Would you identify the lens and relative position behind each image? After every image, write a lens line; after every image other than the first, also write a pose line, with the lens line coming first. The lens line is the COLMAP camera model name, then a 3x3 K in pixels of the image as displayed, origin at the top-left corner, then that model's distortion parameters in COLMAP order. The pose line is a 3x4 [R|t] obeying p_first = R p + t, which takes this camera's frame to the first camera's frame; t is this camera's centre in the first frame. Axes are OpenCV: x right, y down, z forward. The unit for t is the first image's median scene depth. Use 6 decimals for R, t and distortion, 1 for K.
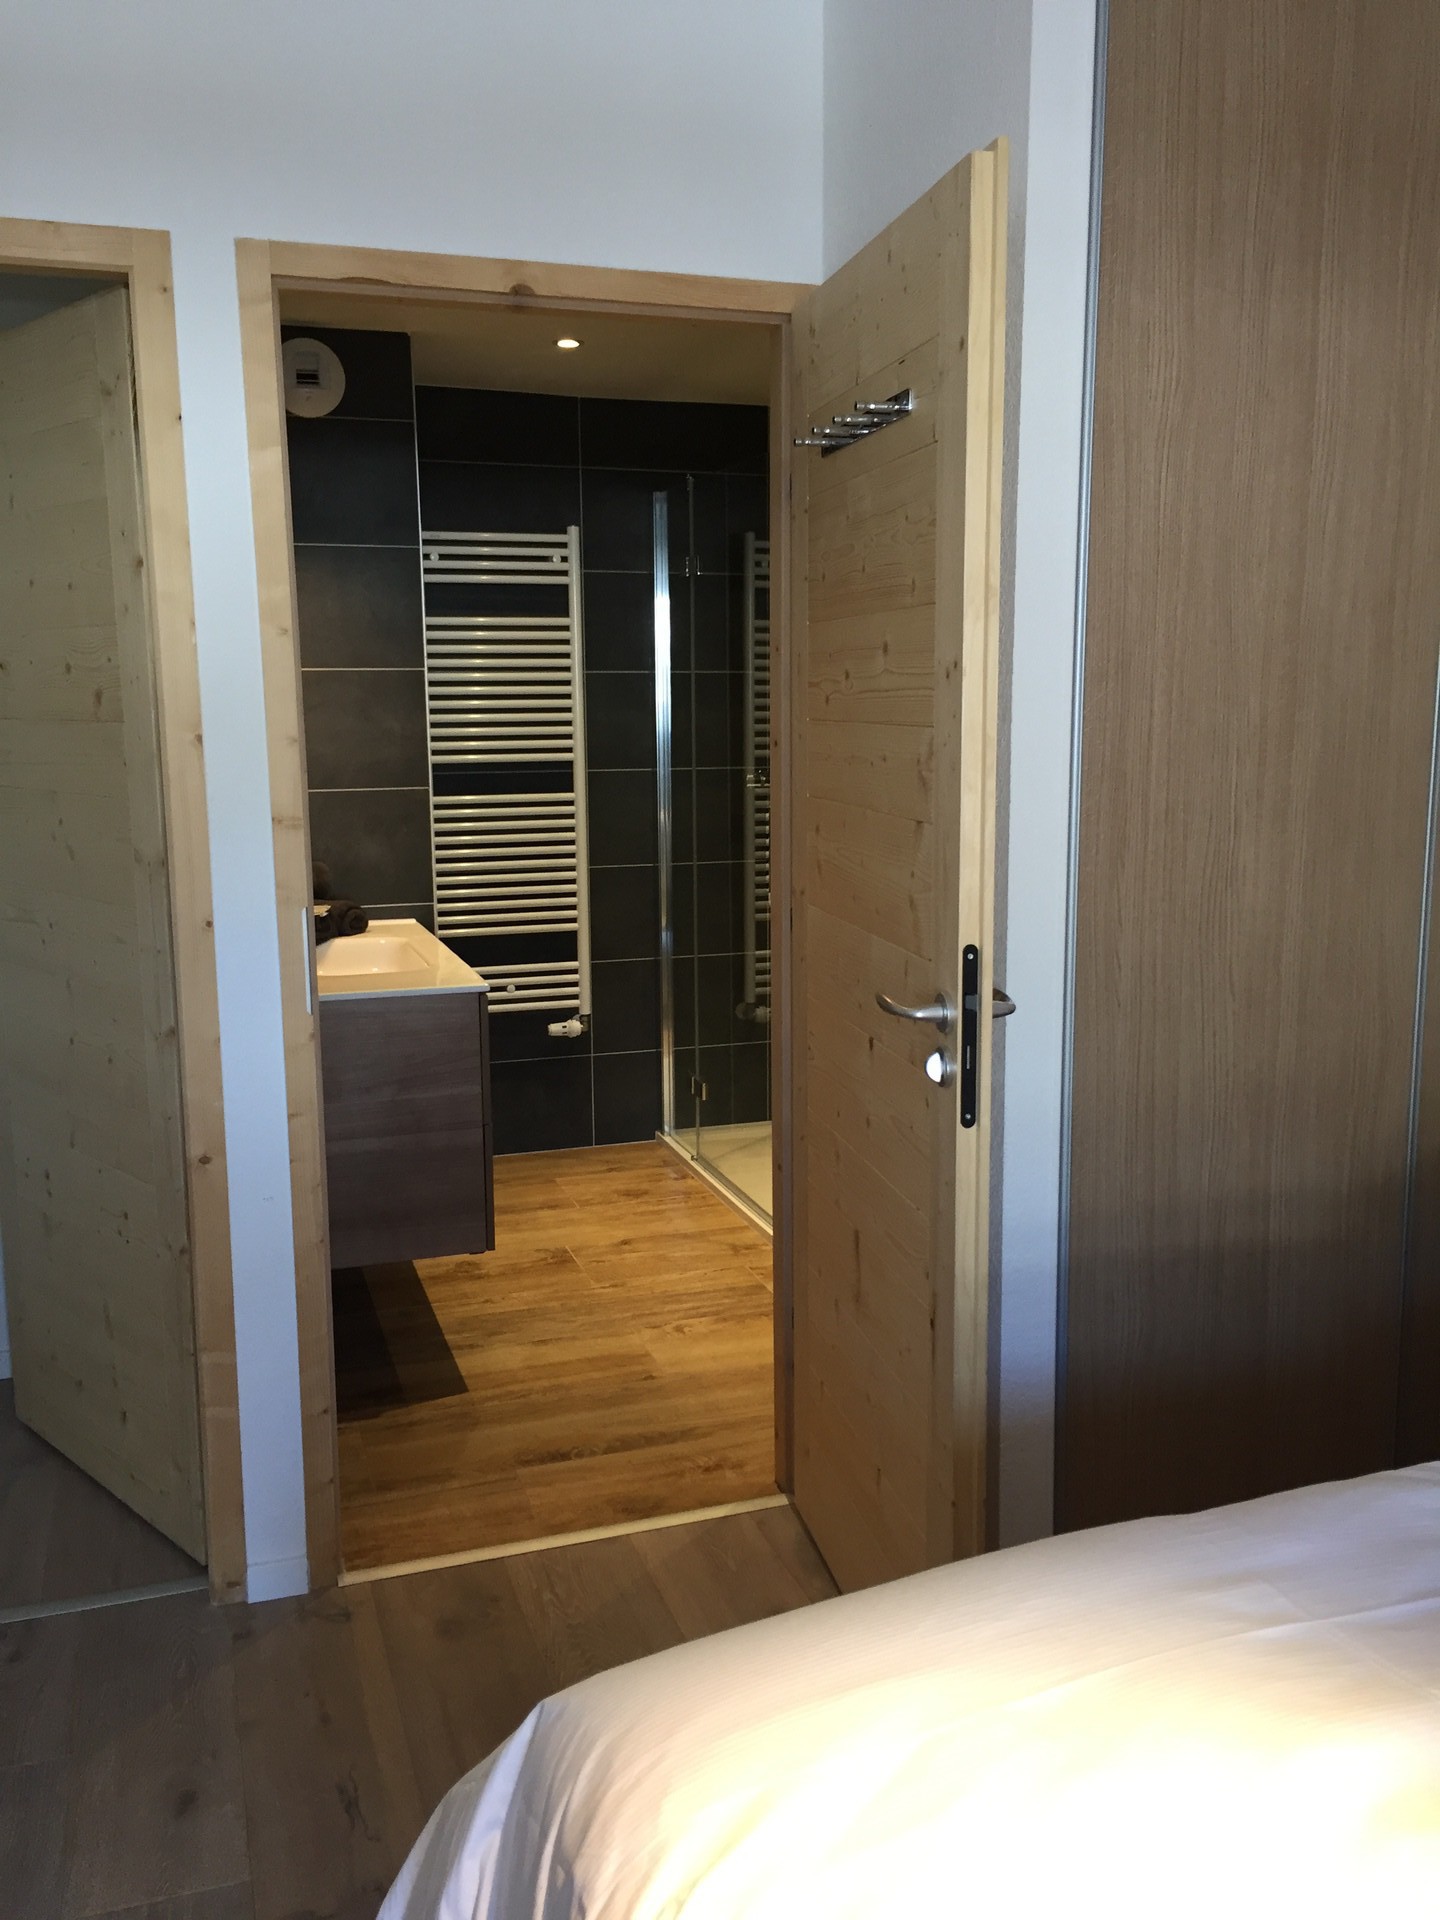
lens RADIAL K [[1632.2, 0, 729.0], [0, 1632.2, 976.8], [0, 0, 1]] dist [0.033948, -0.016602]
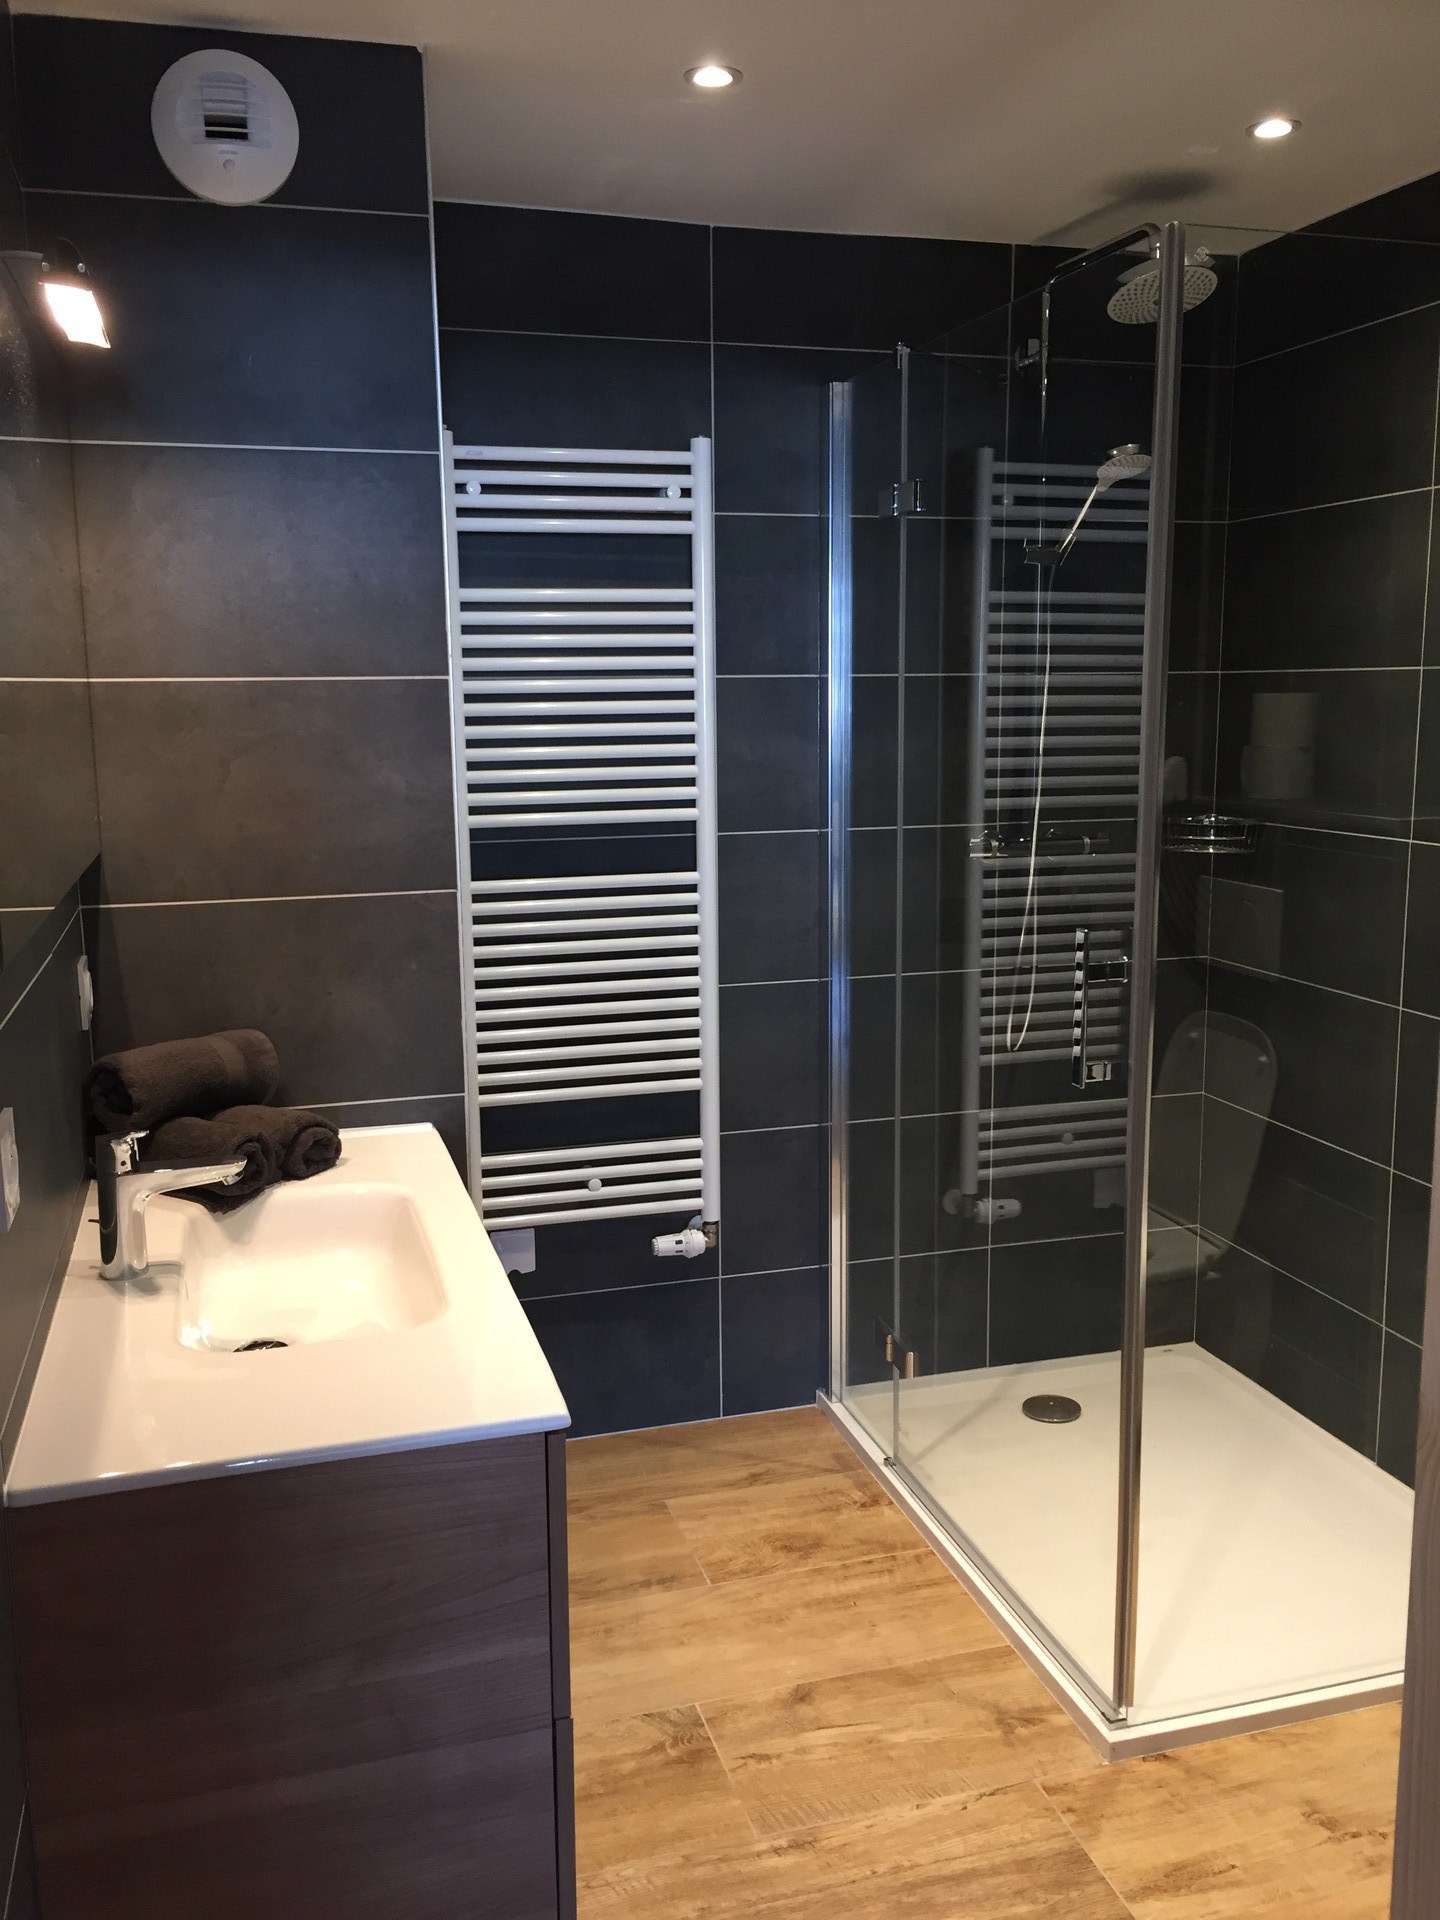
lens RADIAL K [[1632.2, 0, 708.3], [0, 1632.2, 947.1], [0, 0, 1]] dist [0.033948, -0.016602]
pose [[0.998713, 0.001364, -0.050696, -0.060543], [-0.002006, 0.999918, -0.012615, -0.077844], [0.050674, 0.012700, 0.998634, 0.390702]]
